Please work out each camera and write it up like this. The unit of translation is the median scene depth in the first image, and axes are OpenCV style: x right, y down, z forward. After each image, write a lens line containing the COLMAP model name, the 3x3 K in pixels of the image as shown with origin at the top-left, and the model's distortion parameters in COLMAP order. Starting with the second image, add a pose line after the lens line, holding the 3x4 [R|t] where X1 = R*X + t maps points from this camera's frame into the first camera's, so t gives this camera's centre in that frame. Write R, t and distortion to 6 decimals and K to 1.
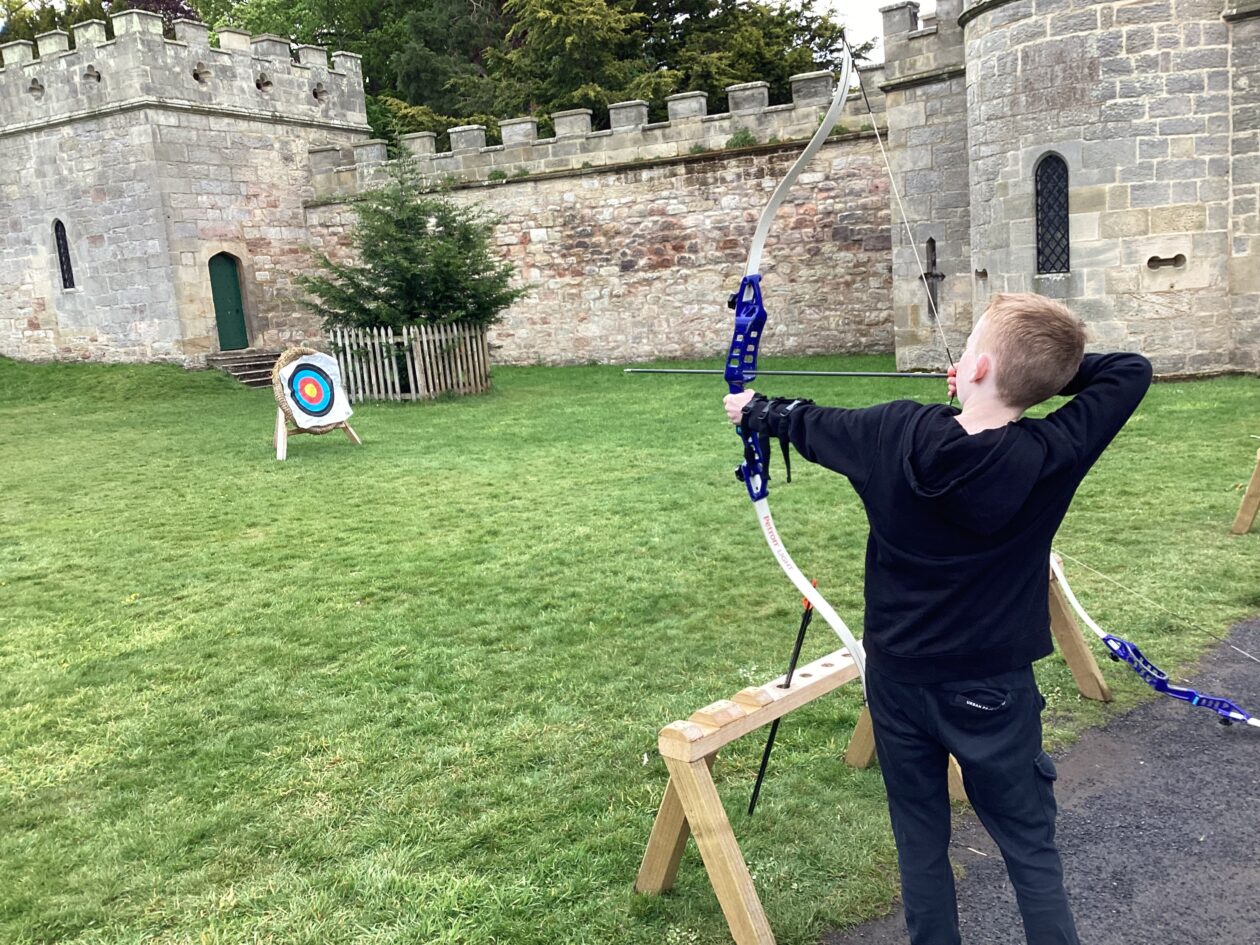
lens RADIAL K [[1128.9, 0, 628.8], [0, 1128.9, 471.9], [0, 0, 1]] dist [0.077124, -0.121453]
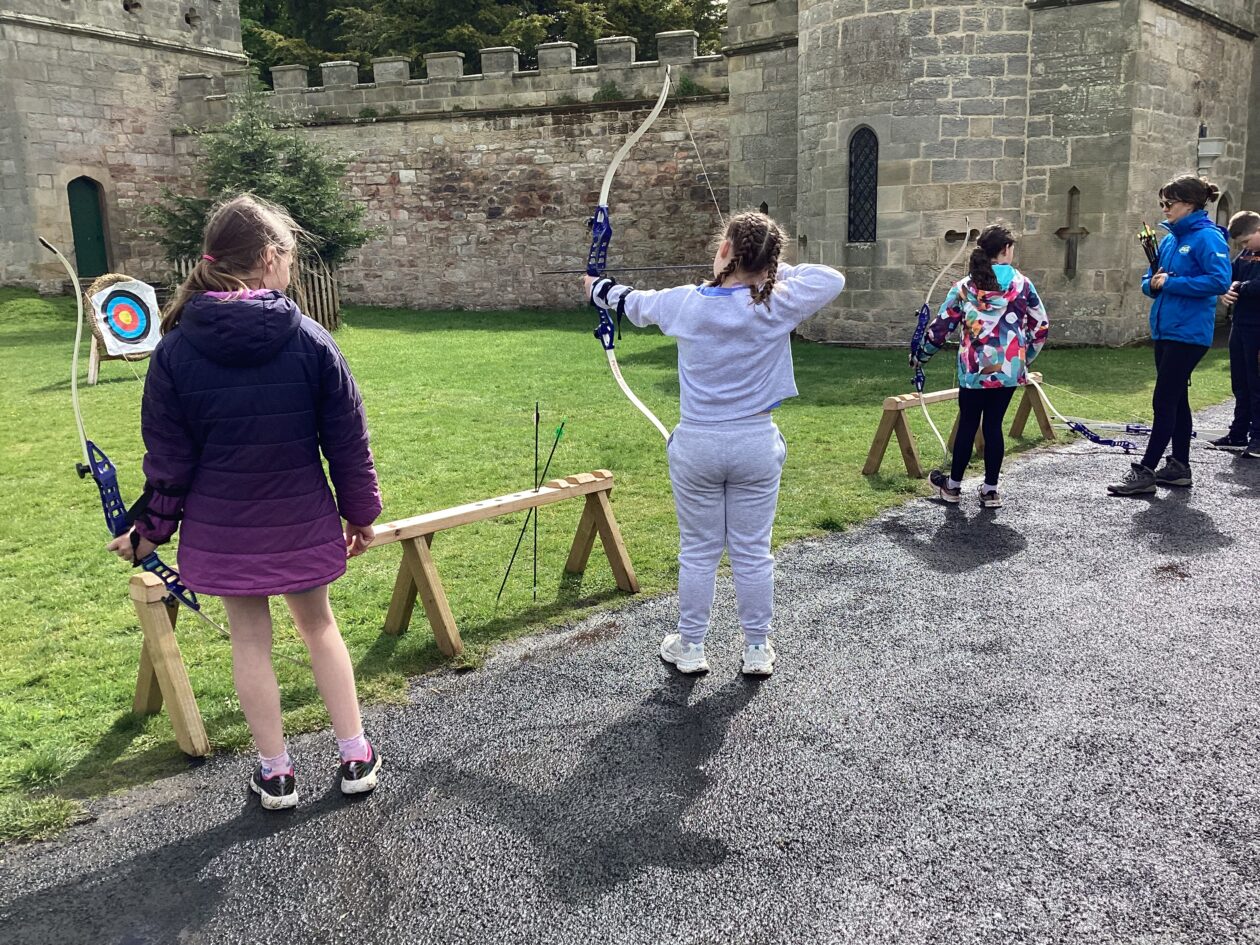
lens RADIAL K [[1128.9, 0, 634.6], [0, 1128.9, 483.2], [0, 0, 1]] dist [0.077124, -0.121453]
pose [[0.996403, 0.035202, 0.077086, 0.057837], [-0.039065, 0.998026, 0.049180, 0.004055], [-0.075203, -0.052014, 0.995811, -0.031046]]
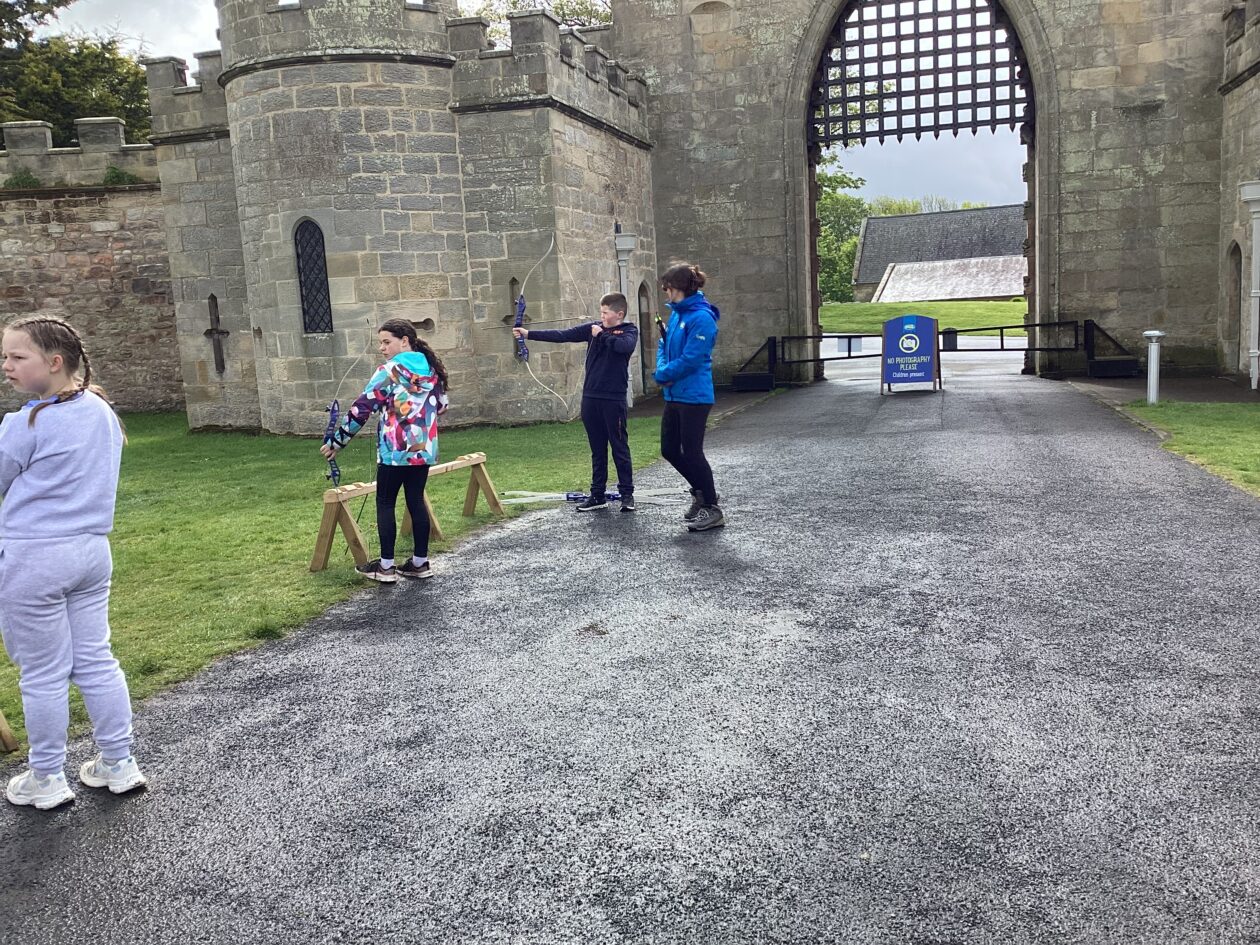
lens RADIAL K [[1128.9, 0, 630.8], [0, 1128.9, 478.7], [0, 0, 1]] dist [0.077124, -0.121453]
pose [[0.873931, -0.044943, 0.483967, 0.073179], [0.065261, 0.997550, -0.025211, 0.003048], [-0.481648, 0.053617, 0.874723, -0.028870]]
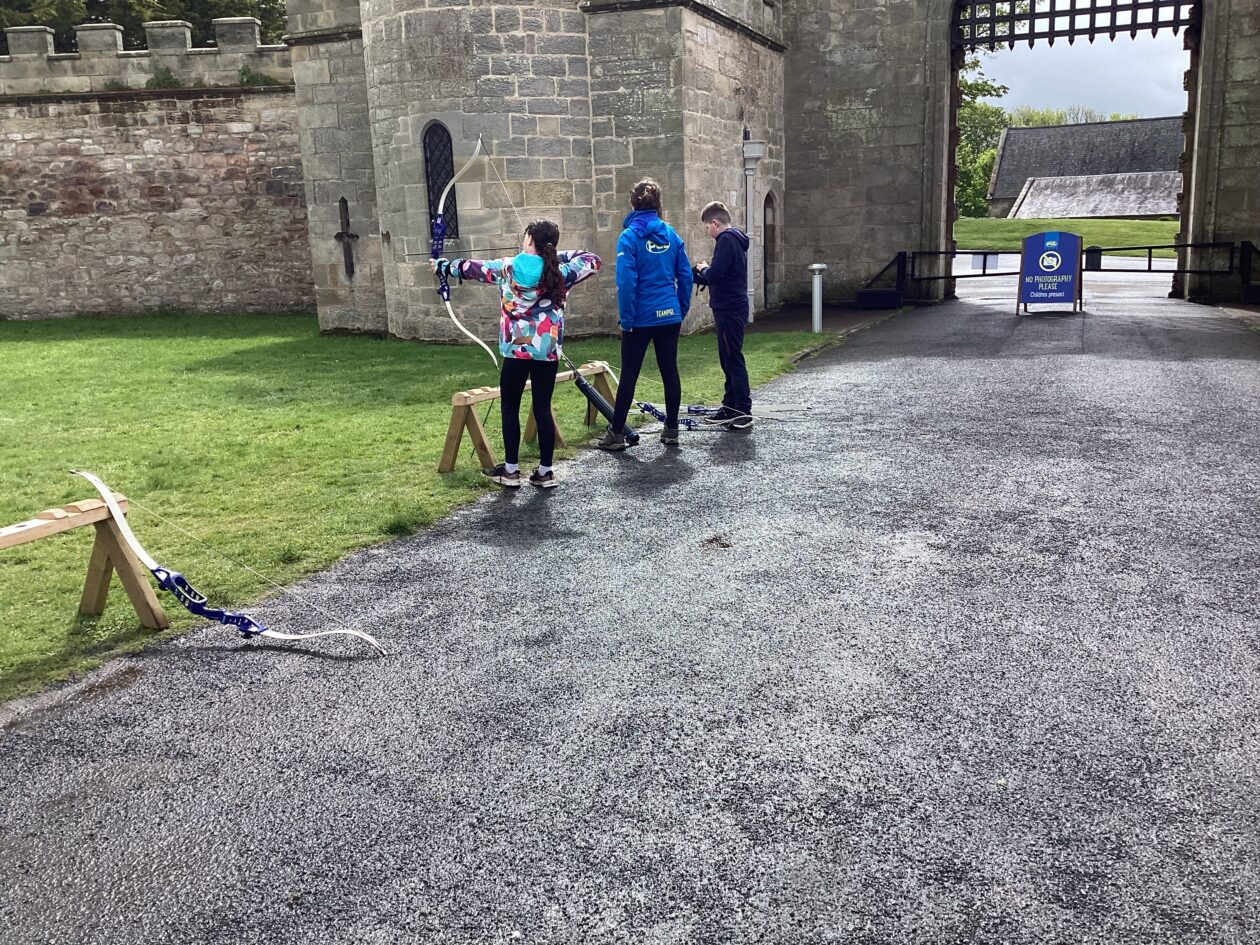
lens RADIAL K [[1128.9, 0, 629.7], [0, 1128.9, 479.7], [0, 0, 1]] dist [0.077124, -0.121453]
pose [[0.919102, -0.043711, 0.391587, 0.071299], [0.027995, 0.998560, 0.045755, 0.003779], [-0.393024, -0.031091, 0.919003, -0.025592]]
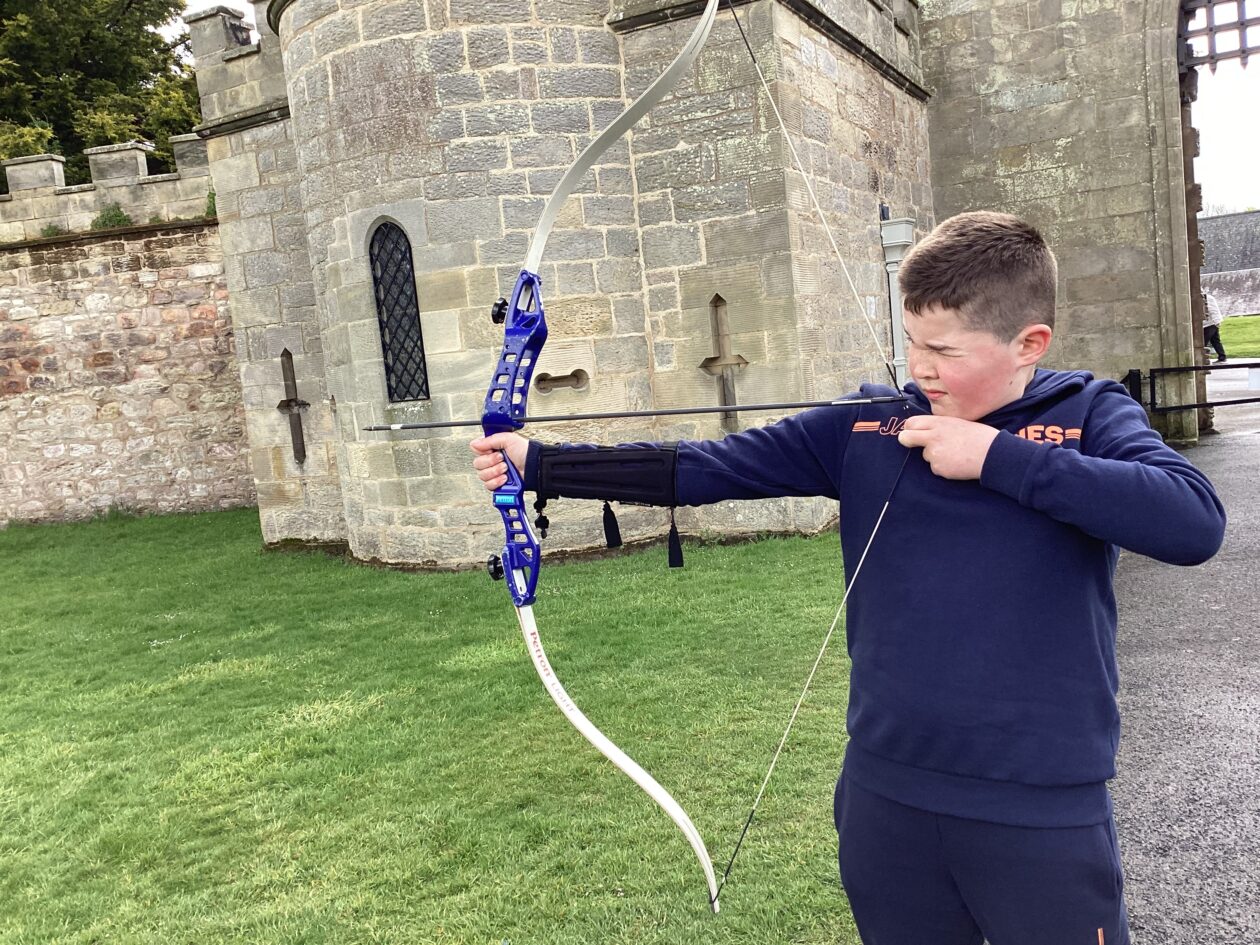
lens RADIAL K [[1128.9, 0, 625.2], [0, 1128.9, 508.3], [0, 0, 1]] dist [0.077124, -0.121453]
pose [[0.955014, -0.058546, 0.290724, 0.195117], [0.076946, 0.995665, -0.052258, -0.045179], [-0.286404, 0.072277, 0.955379, 0.226375]]
